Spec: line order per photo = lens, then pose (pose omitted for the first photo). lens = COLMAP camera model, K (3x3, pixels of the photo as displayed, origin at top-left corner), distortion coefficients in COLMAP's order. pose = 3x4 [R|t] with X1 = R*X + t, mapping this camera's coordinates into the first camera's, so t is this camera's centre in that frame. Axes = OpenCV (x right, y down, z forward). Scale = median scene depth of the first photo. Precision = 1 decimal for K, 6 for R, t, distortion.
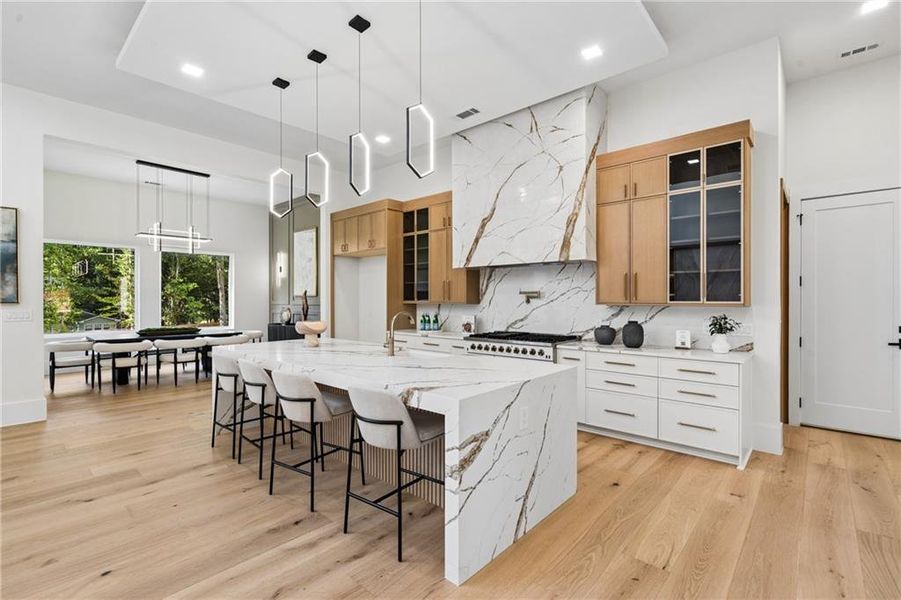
lens RADIAL K [[417.5, 0, 450.5], [0, 417.5, 300.0], [0, 0, 1]] dist [-0.015200, 0.000038]
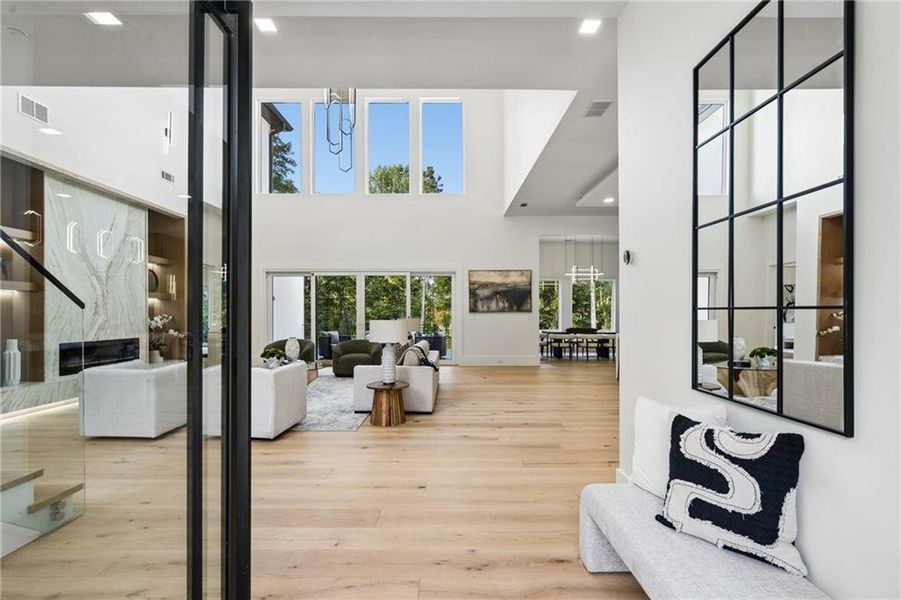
lens RADIAL K [[415.3, 0, 446.4], [0, 415.3, 304.0], [0, 0, 1]] dist [-0.002325, -0.000383]
pose [[0.669045, -0.017847, -0.743007, 0.288623], [-0.001692, 0.999672, -0.025535, 0.020395], [0.743220, 0.018342, 0.668796, -0.757421]]
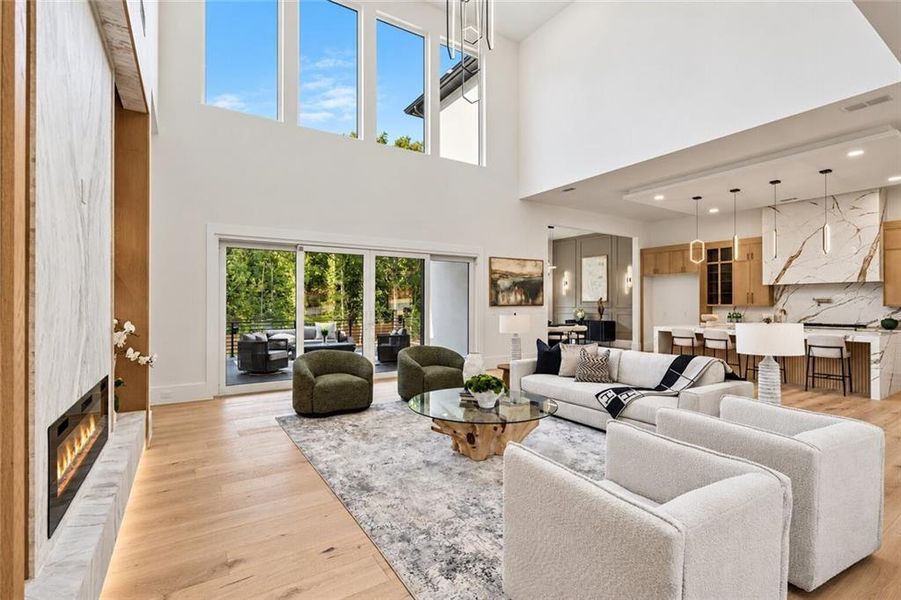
lens RADIAL K [[415.3, 0, 446.4], [0, 415.3, 304.0], [0, 0, 1]] dist [-0.002325, -0.000383]
pose [[0.962510, -0.000282, -0.271247, -0.817809], [-0.000155, 0.999999, -0.001587, 0.003212], [0.271247, 0.001569, 0.962508, -1.019262]]
